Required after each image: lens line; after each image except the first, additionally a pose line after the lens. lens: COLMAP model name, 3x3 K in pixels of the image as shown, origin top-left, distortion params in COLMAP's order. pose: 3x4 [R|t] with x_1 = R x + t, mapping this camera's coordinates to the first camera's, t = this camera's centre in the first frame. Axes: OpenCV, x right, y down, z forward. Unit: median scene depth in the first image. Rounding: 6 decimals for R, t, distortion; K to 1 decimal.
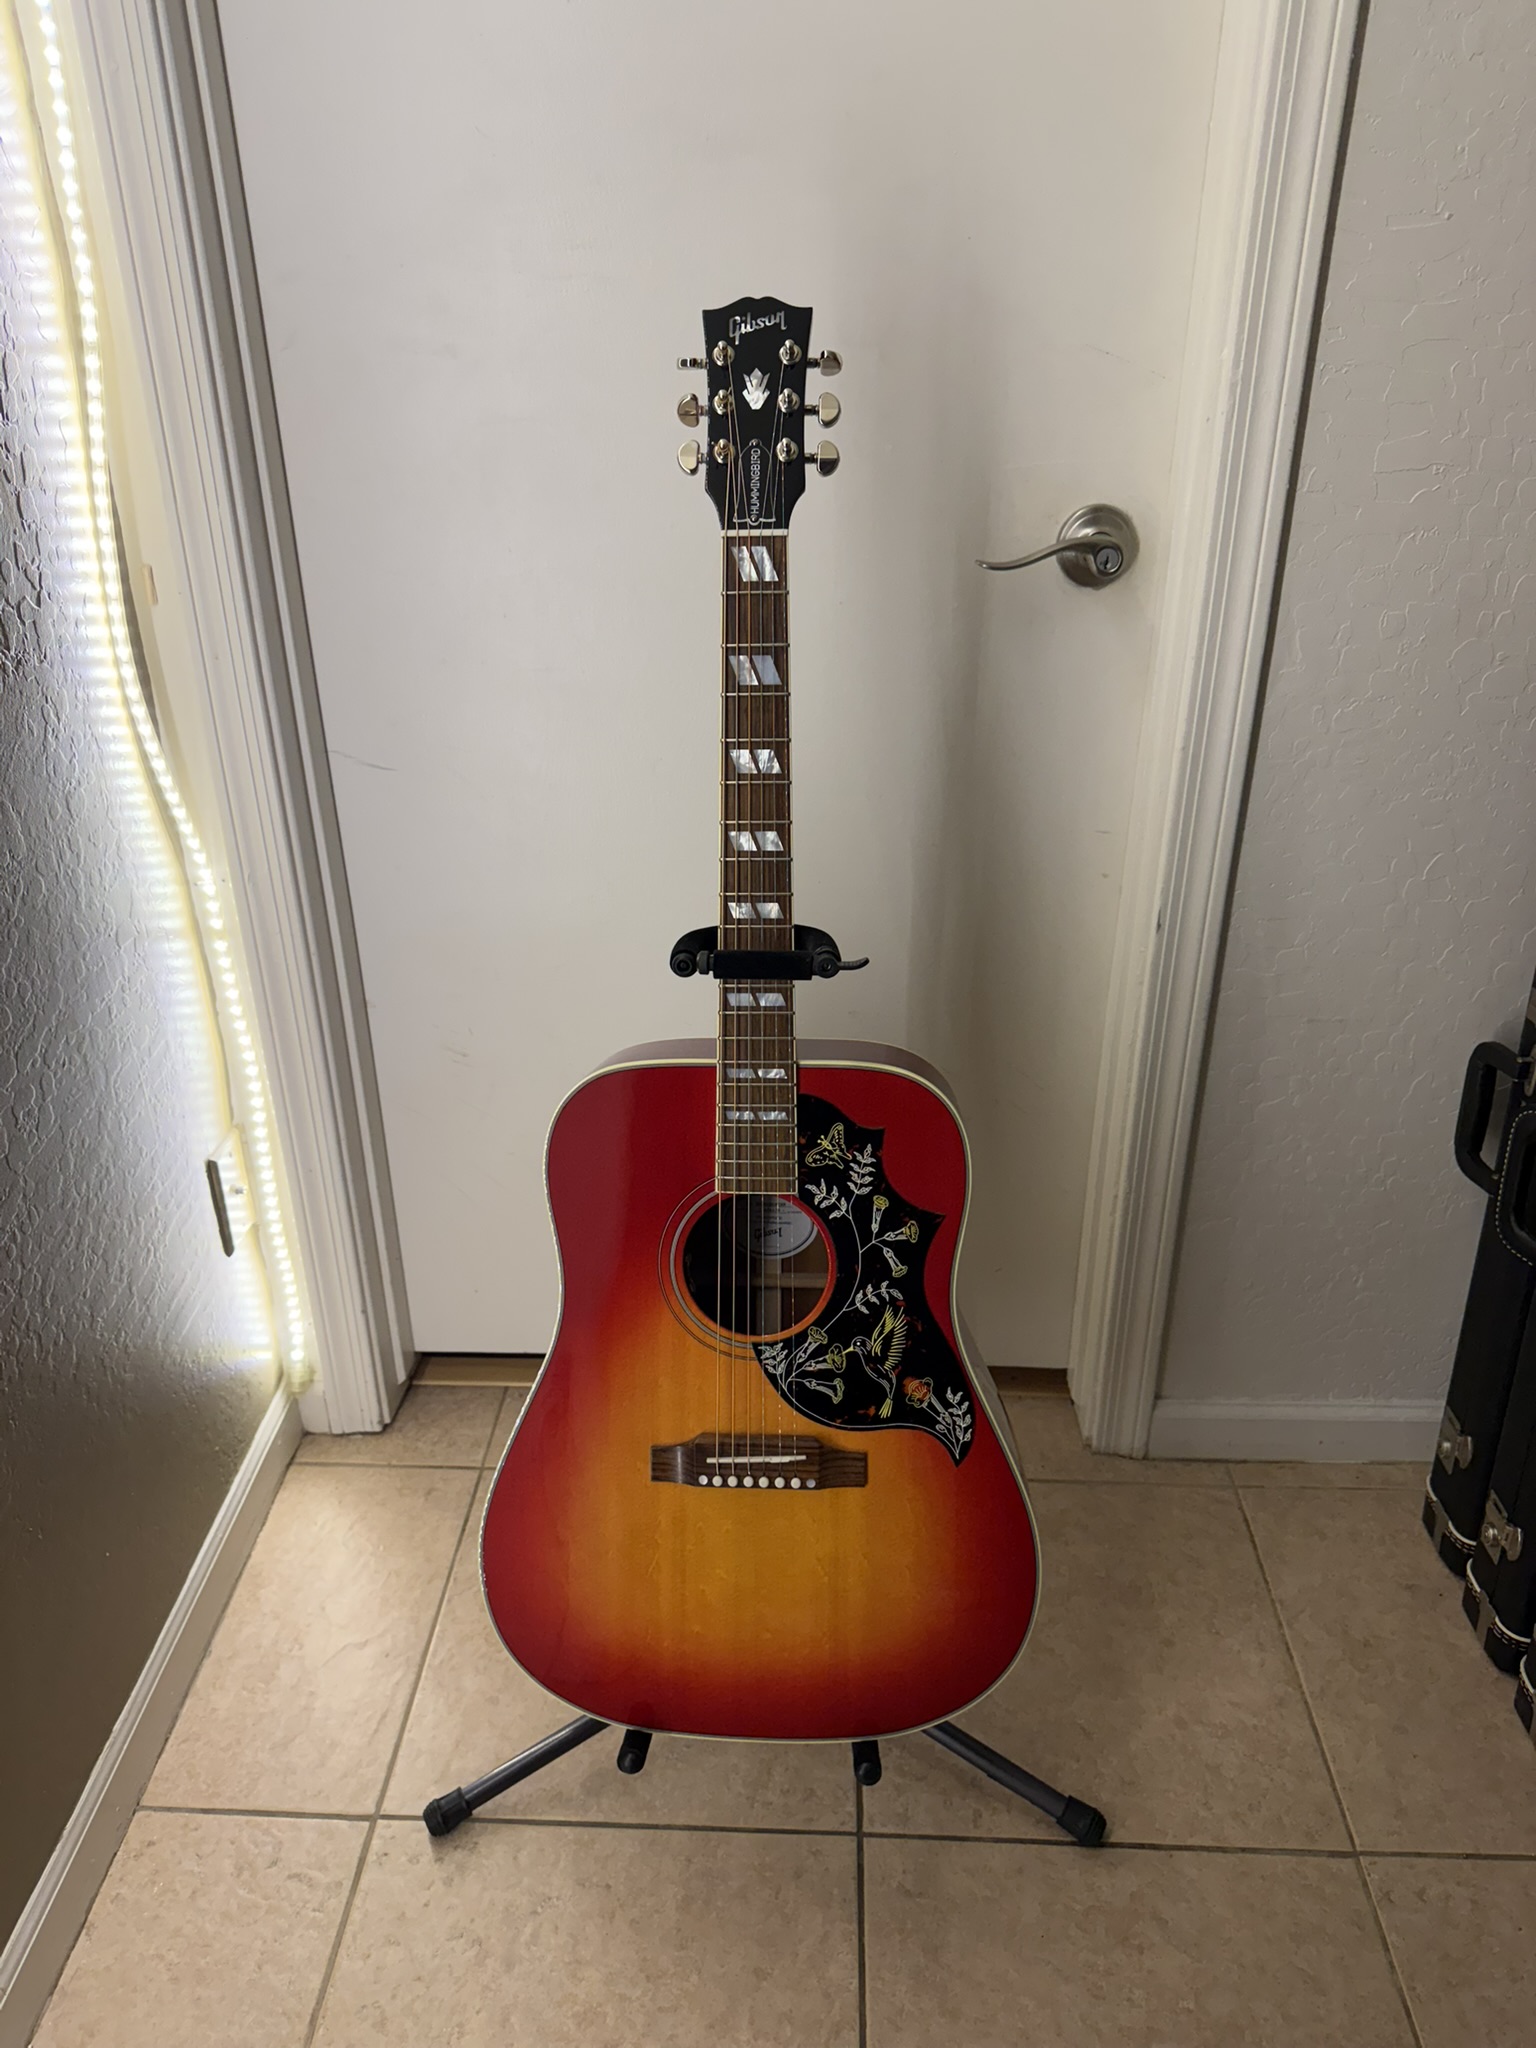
lens RADIAL K [[1449.6, 0, 768.0], [0, 1449.6, 1024.0], [0, 0, 1]] dist [0.023565, -0.037589]
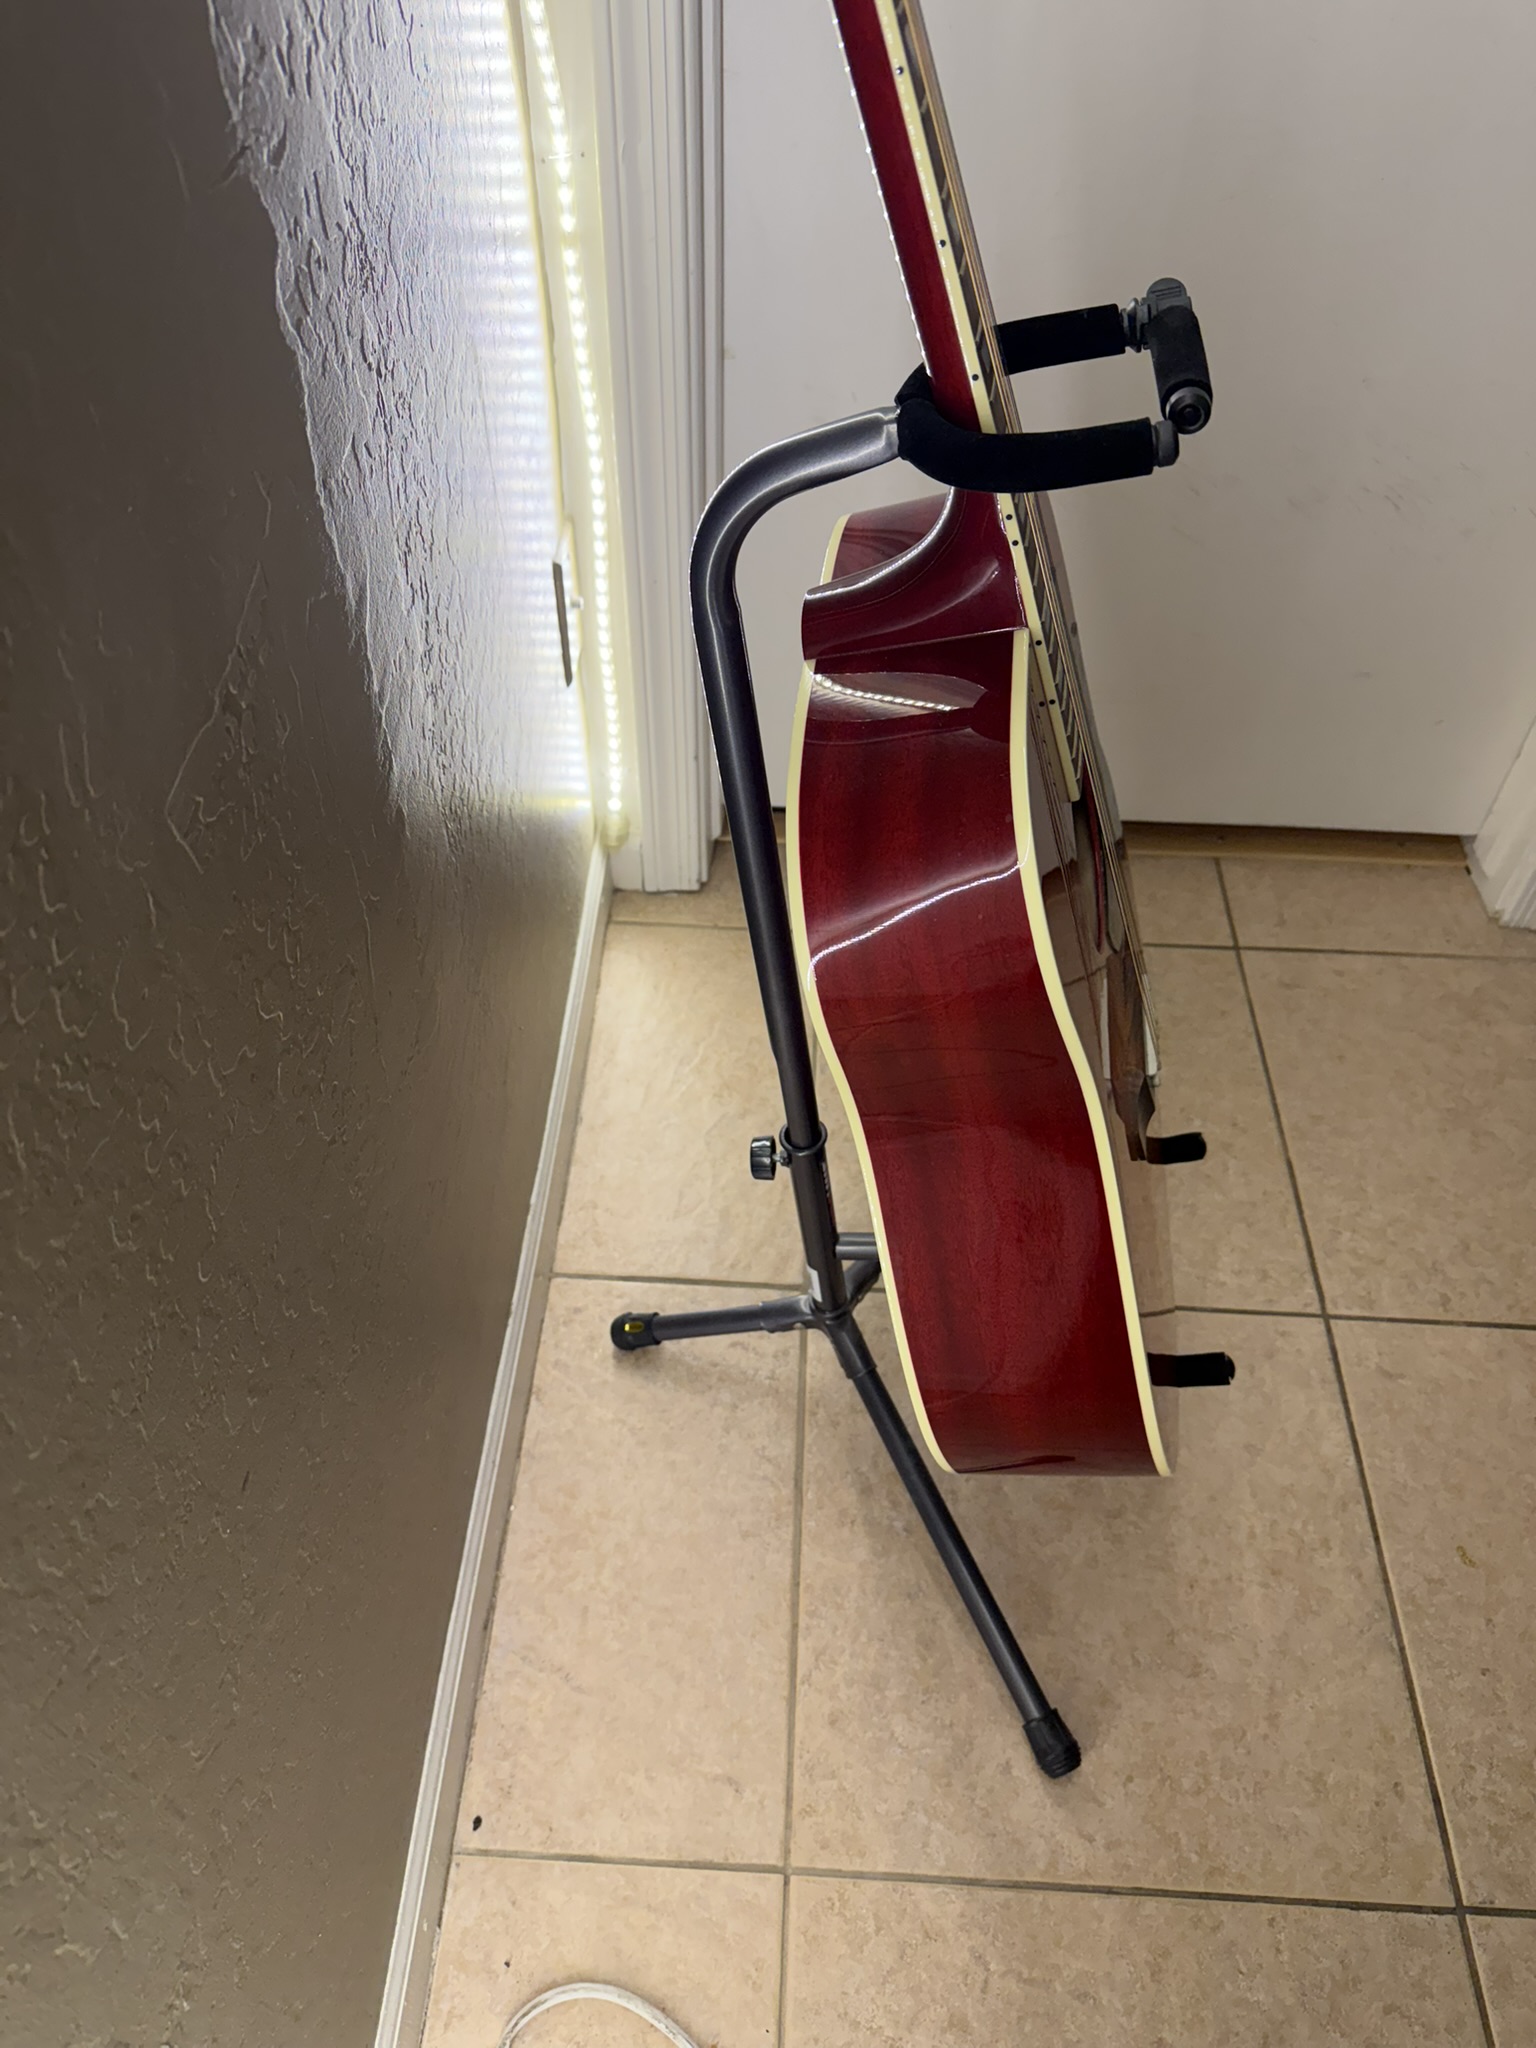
lens RADIAL K [[1421.1, 0, 752.5], [0, 1421.1, 1027.3], [0, 0, 1]] dist [0.069166, -0.139732]
pose [[0.999836, 0.018060, -0.001019, -0.276924], [-0.016409, 0.929224, 0.369151, 0.039761], [0.007614, -0.369074, 0.929369, 0.178251]]
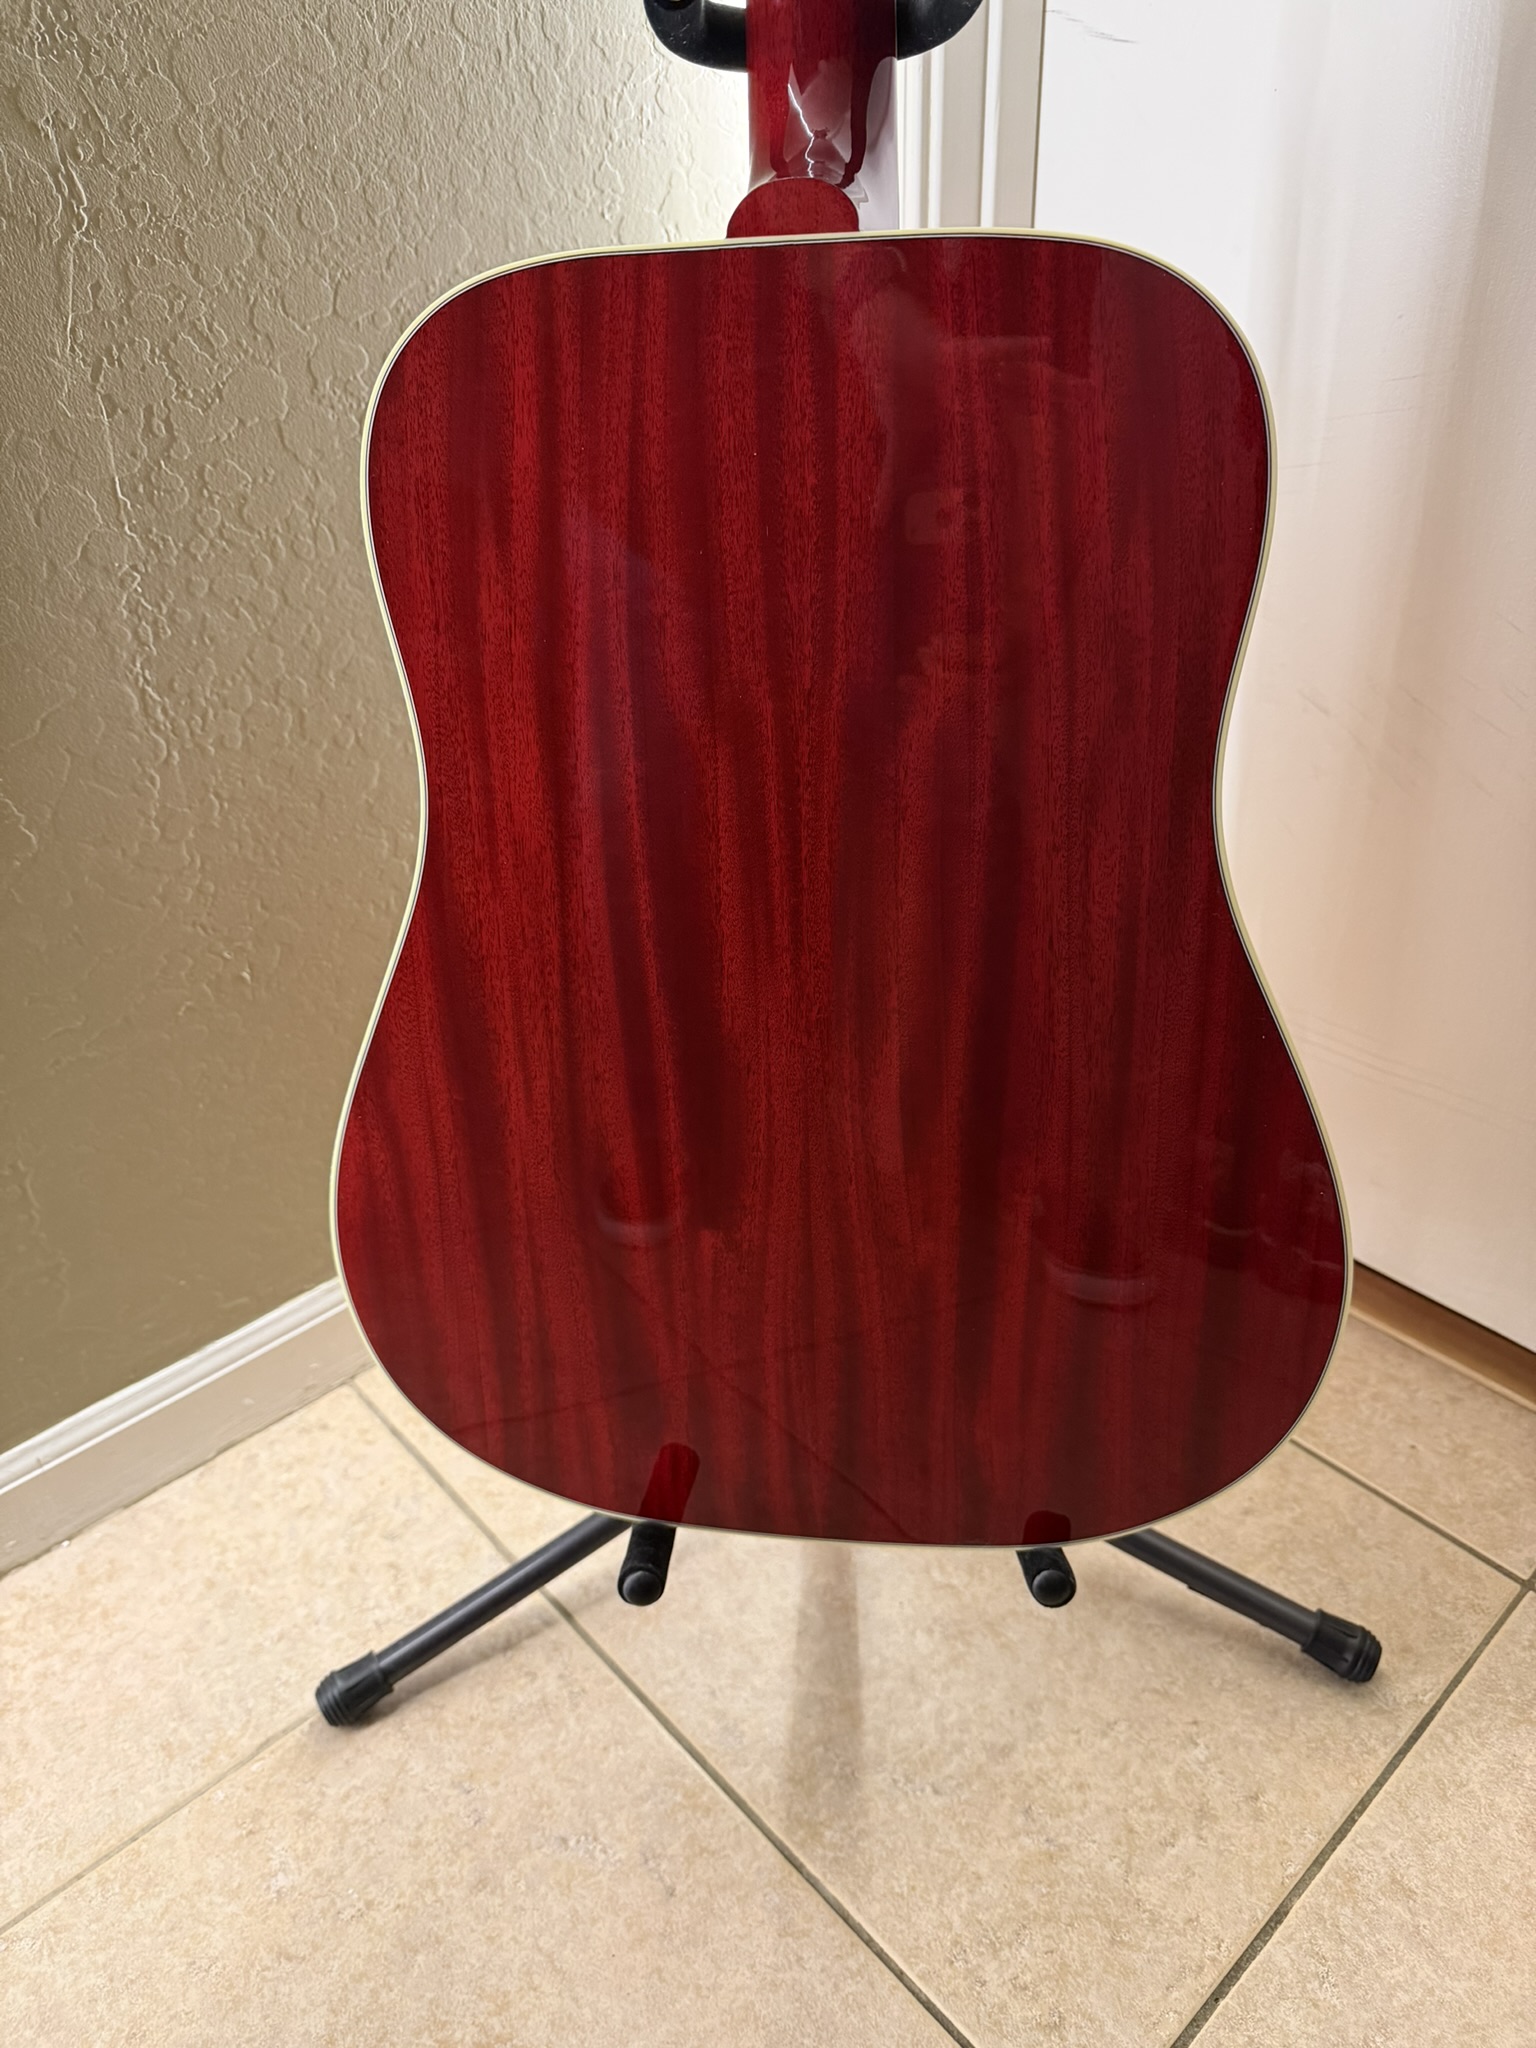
lens RADIAL K [[1464.3, 0, 768.0], [0, 1464.3, 1024.0], [0, 0, 1]] dist [-0.011787, -0.001113]
pose [[0.704362, 0.363941, -0.609443, 0.130344], [-0.297367, 0.930881, 0.212213, 0.107544], [0.644552, 0.031753, 0.763901, 0.480102]]
